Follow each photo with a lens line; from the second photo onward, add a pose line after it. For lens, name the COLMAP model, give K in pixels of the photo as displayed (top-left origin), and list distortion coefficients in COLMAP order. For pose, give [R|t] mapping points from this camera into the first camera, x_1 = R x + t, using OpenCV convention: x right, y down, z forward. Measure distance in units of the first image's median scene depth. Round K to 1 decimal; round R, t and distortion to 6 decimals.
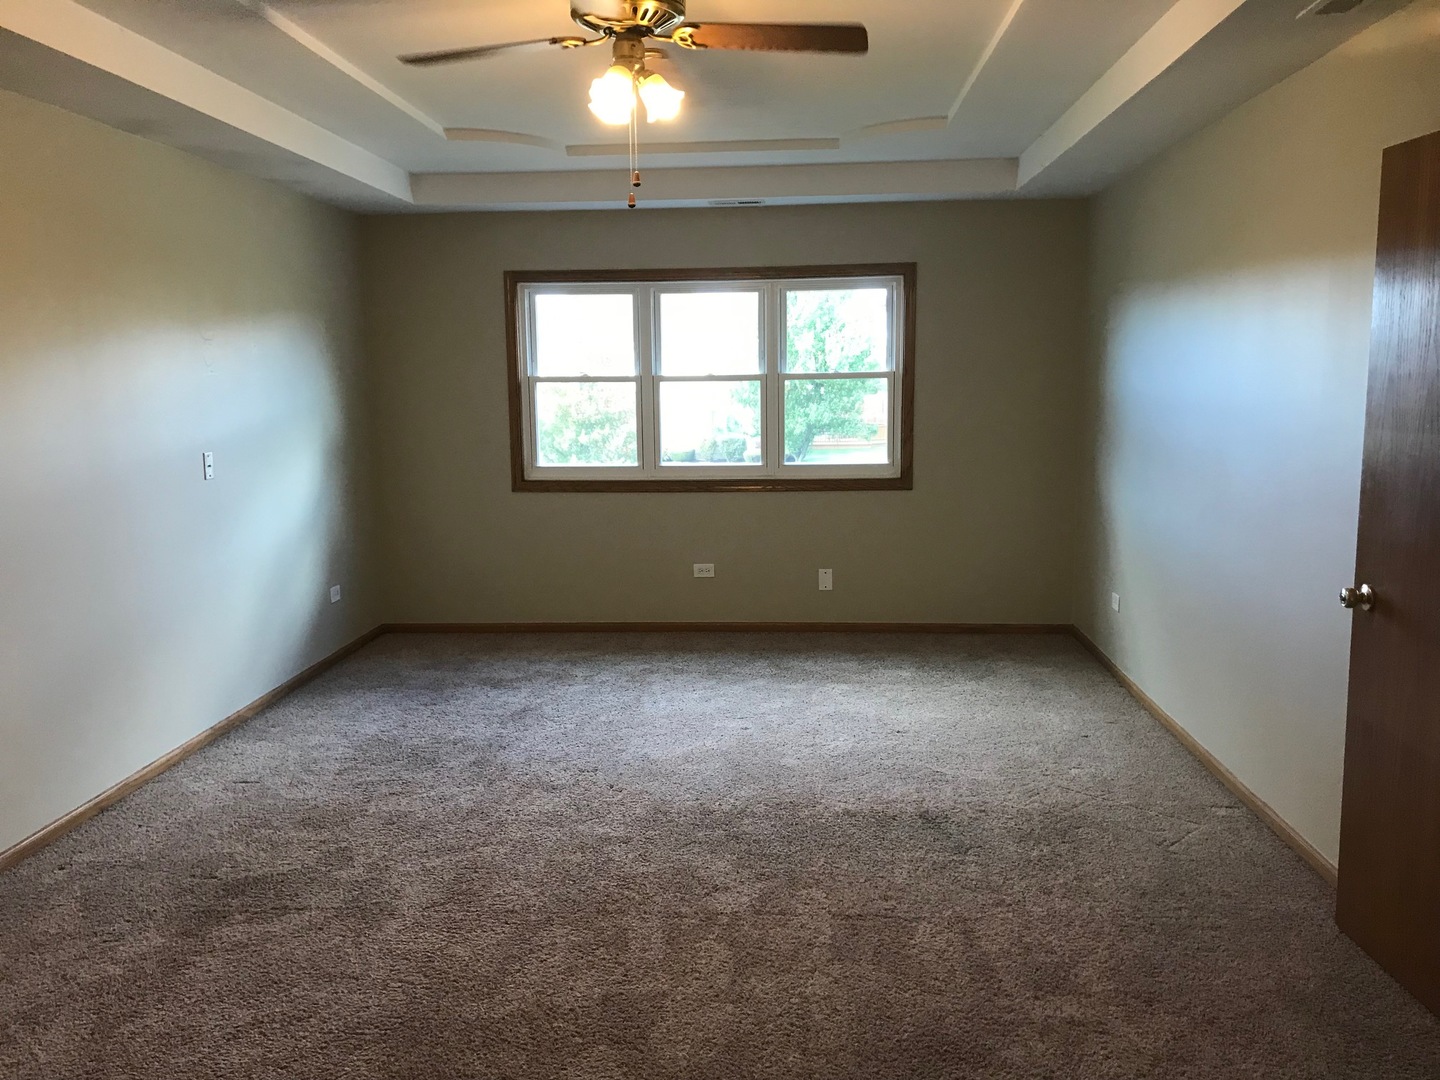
lens RADIAL K [[1174.7, 0, 720.0], [0, 1174.7, 540.0], [0, 0, 1]] dist [0.003151, -0.003701]
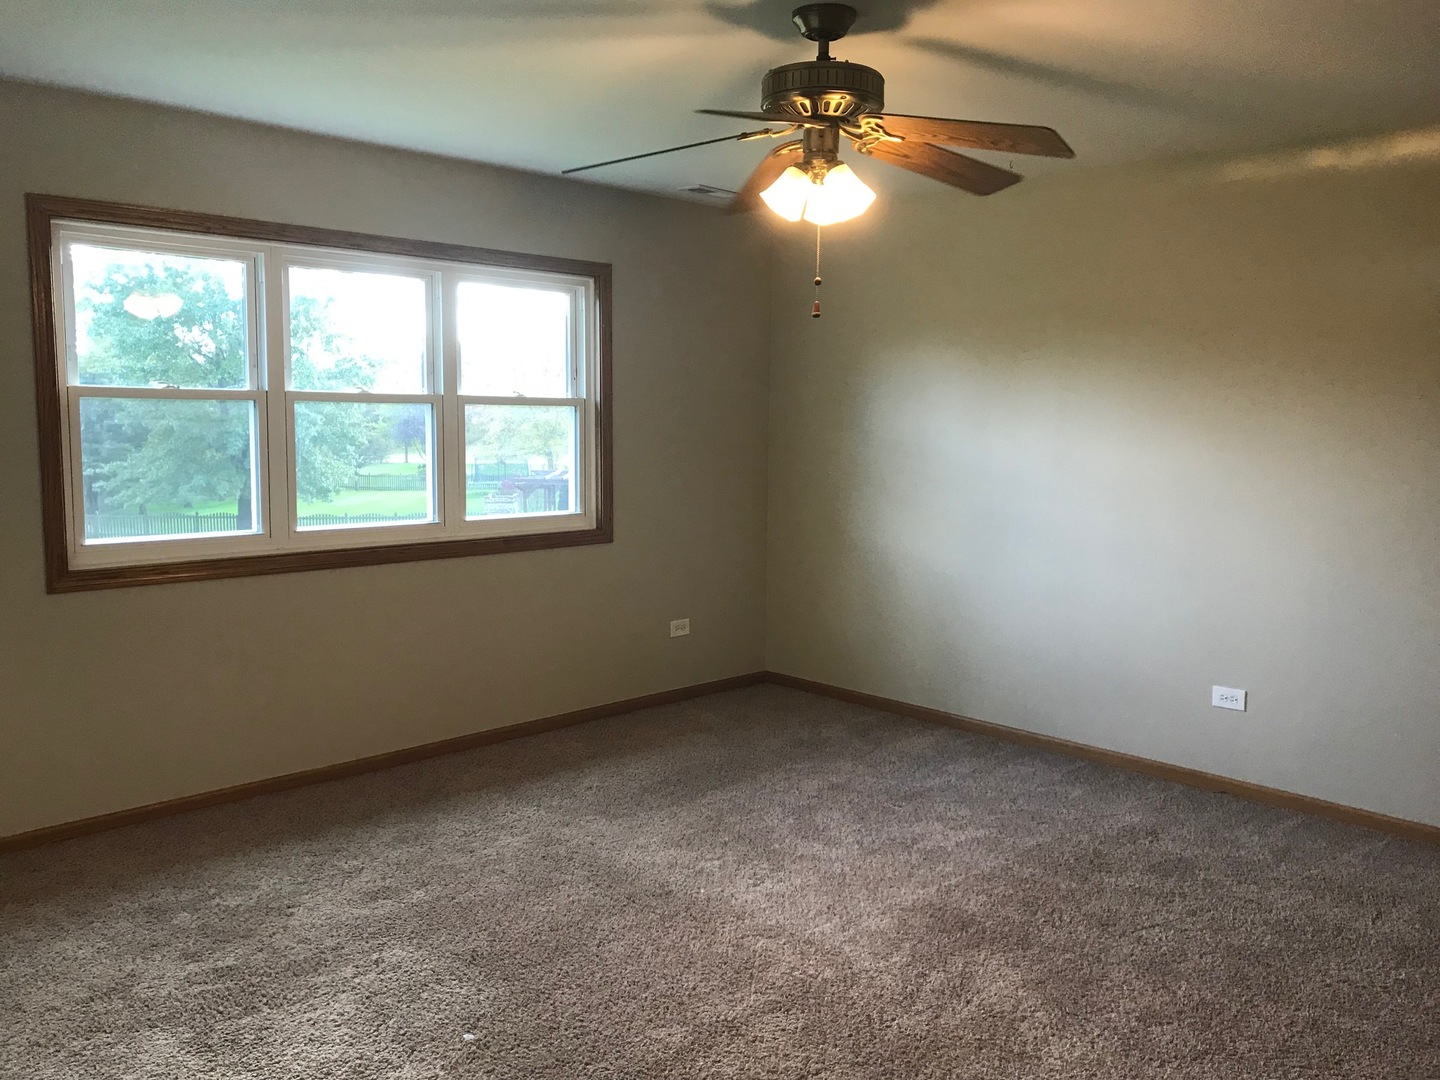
lens RADIAL K [[1174.7, 0, 720.0], [0, 1174.7, 540.0], [0, 0, 1]] dist [0.003151, -0.003701]
pose [[0.652112, -0.064438, 0.755379, -0.398298], [0.079543, 0.996697, 0.016355, -0.051978], [-0.753938, 0.049419, 0.655084, 0.408443]]
